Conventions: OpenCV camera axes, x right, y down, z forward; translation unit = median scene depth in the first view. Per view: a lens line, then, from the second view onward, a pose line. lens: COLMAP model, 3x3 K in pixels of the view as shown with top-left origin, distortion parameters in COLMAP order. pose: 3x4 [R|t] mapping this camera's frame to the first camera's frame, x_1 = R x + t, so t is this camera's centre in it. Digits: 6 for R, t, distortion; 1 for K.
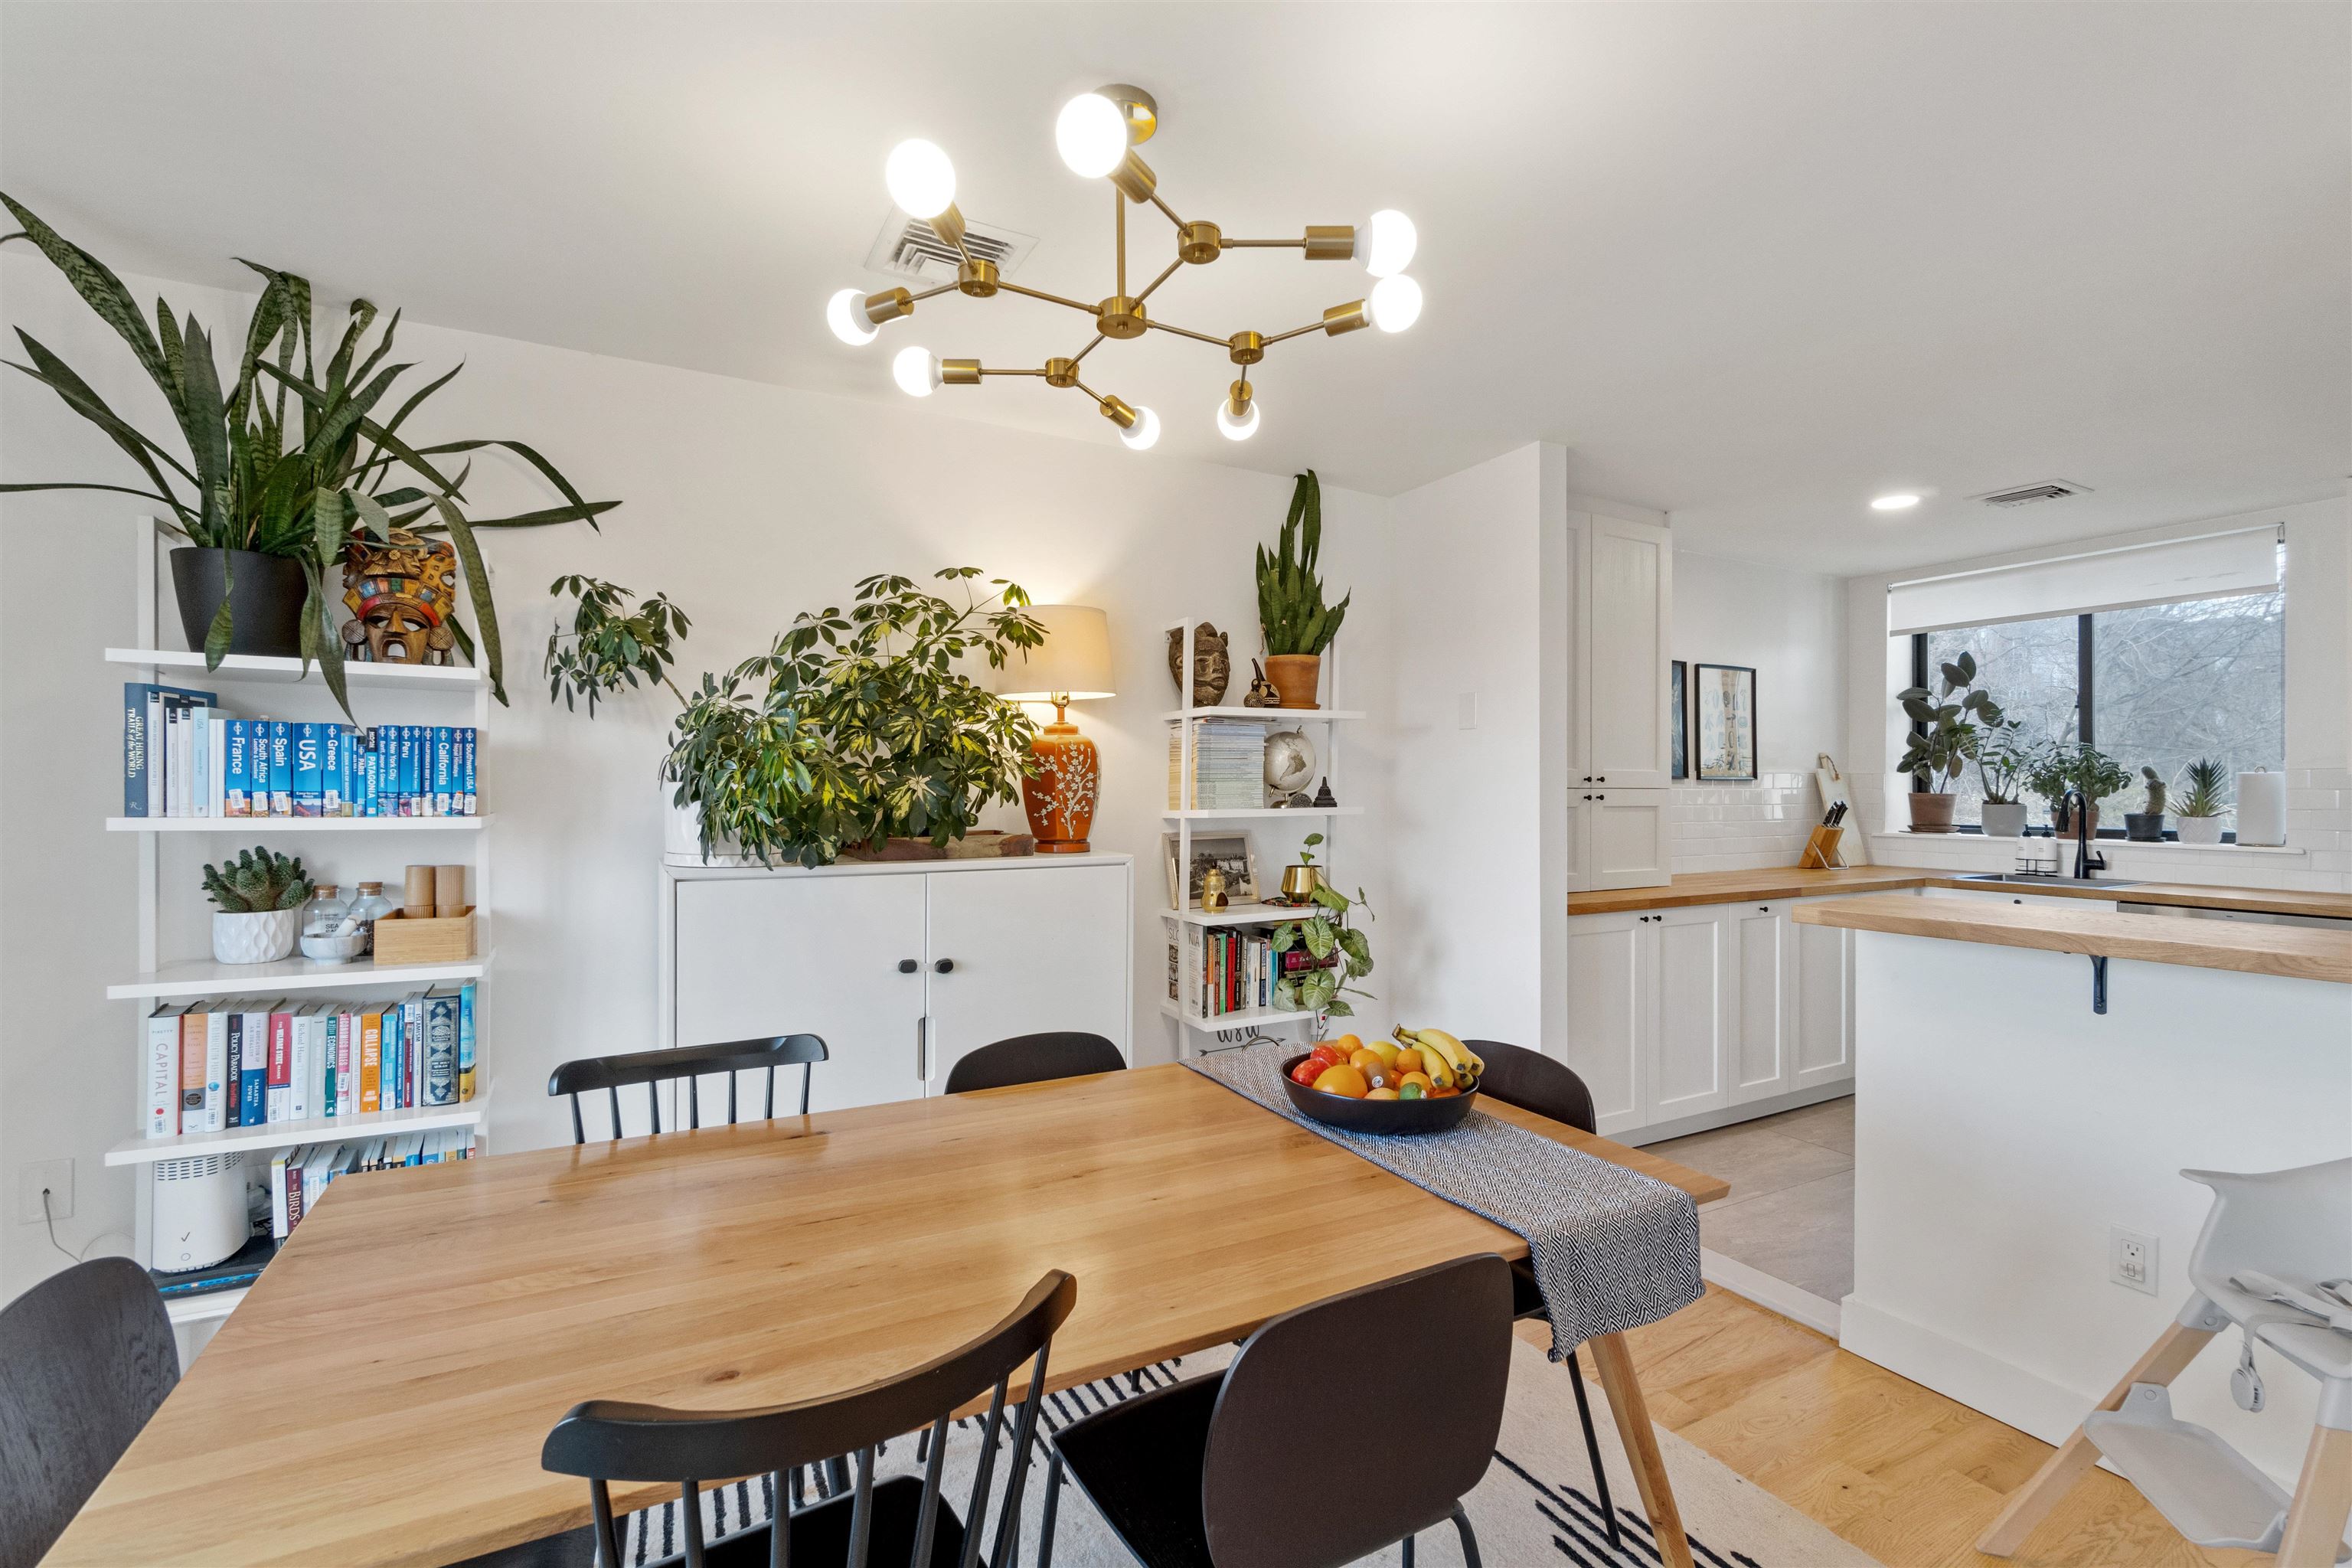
lens RADIAL K [[1020.8, 0, 1153.7], [0, 1020.8, 793.6], [0, 0, 1]] dist [-0.002515, -0.000046]
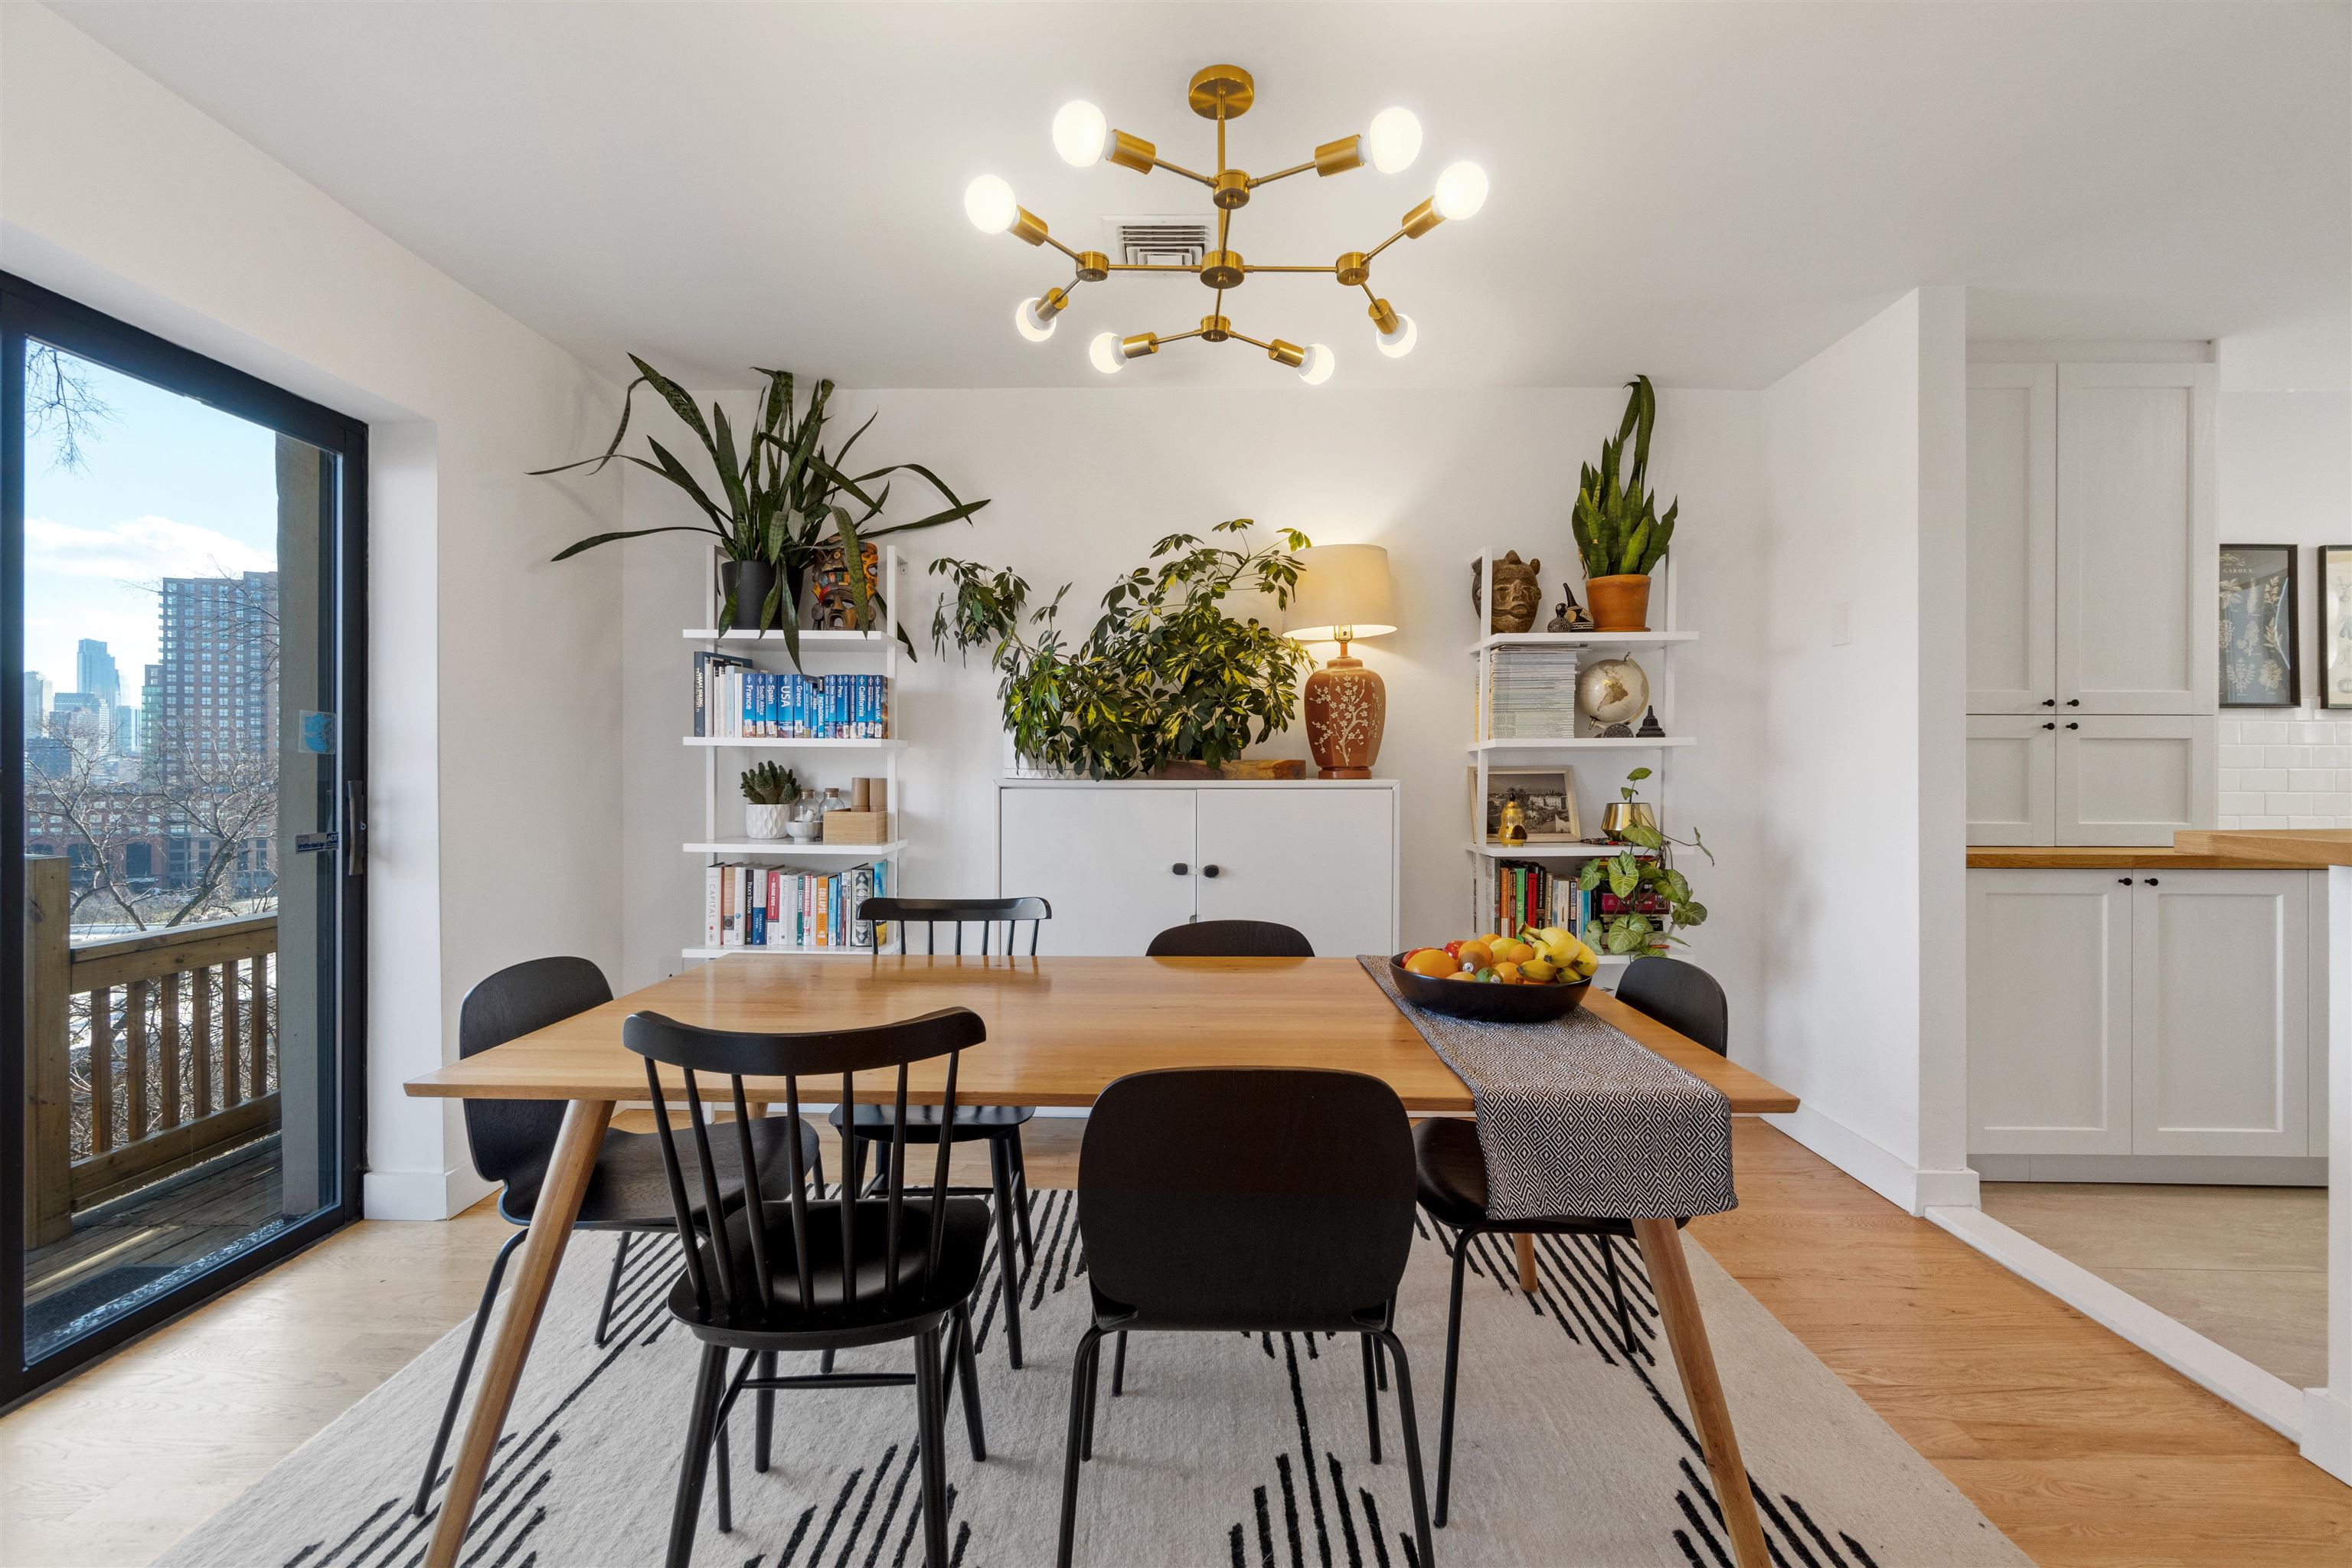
lens RADIAL K [[1017.7, 0, 1175.9], [0, 1017.7, 776.7], [0, 0, 1]] dist [-0.001252, 0.001634]
pose [[0.875593, 0.001785, -0.483046, 0.315788], [-0.002946, 0.999994, -0.001645, 0.067351], [0.483040, 0.002863, 0.875594, -0.011142]]
